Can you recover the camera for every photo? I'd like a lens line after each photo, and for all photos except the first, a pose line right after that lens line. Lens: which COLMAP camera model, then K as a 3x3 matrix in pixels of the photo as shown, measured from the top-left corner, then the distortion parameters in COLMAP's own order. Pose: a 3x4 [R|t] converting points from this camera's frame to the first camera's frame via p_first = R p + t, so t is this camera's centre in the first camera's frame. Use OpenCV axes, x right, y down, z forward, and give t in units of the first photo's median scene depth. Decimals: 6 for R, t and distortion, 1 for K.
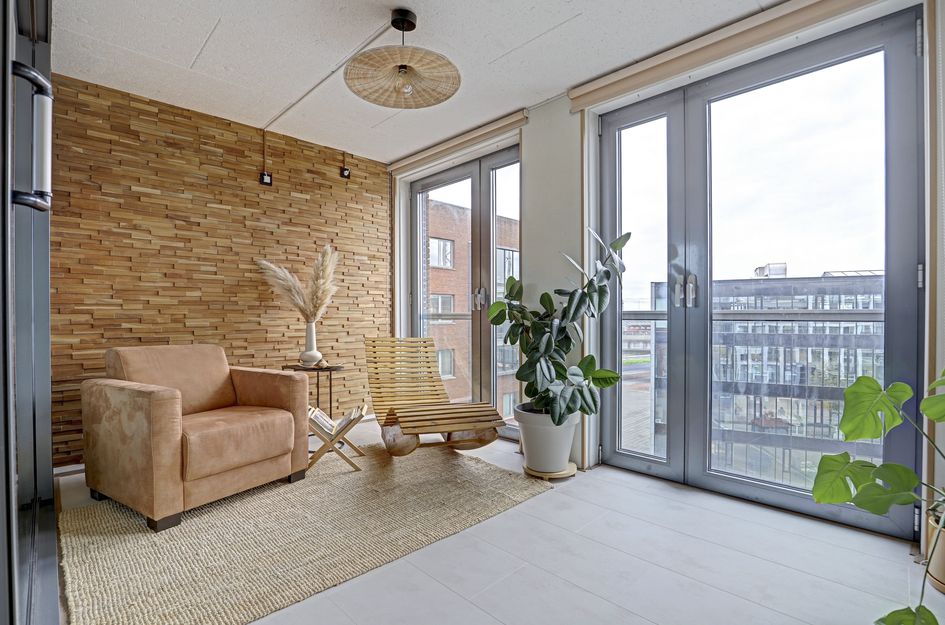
lens RADIAL K [[456.0, 0, 472.9], [0, 456.0, 316.5], [0, 0, 1]] dist [-0.008497, 0.003618]
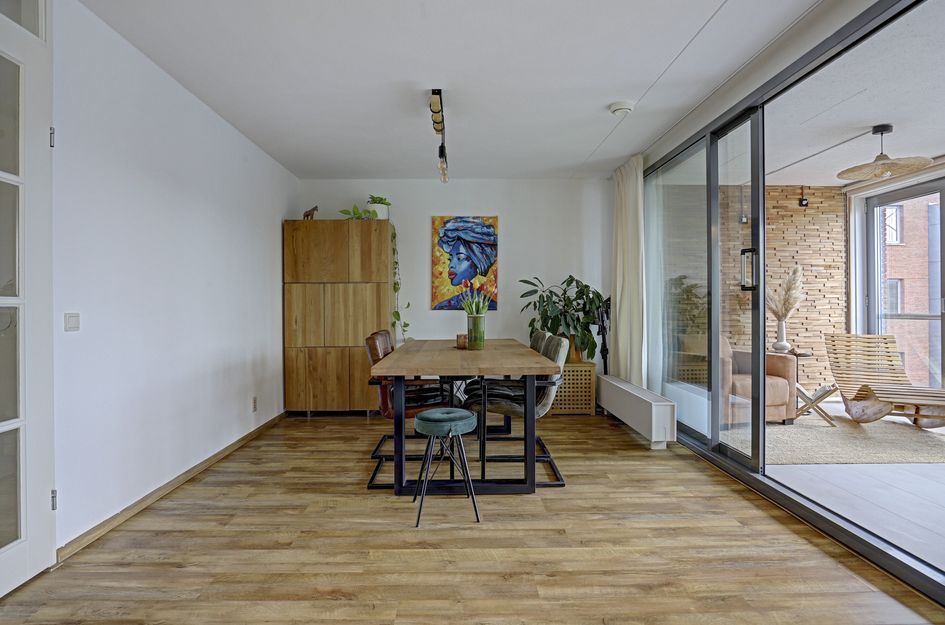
lens RADIAL K [[506.1, 0, 471.4], [0, 506.1, 306.4], [0, 0, 1]] dist [-0.001165, 0.000360]
pose [[0.735929, -0.003753, -0.677048, -0.009717], [0.002393, 0.999993, -0.002942, -0.024315], [0.677054, 0.000545, 0.735933, -0.638851]]
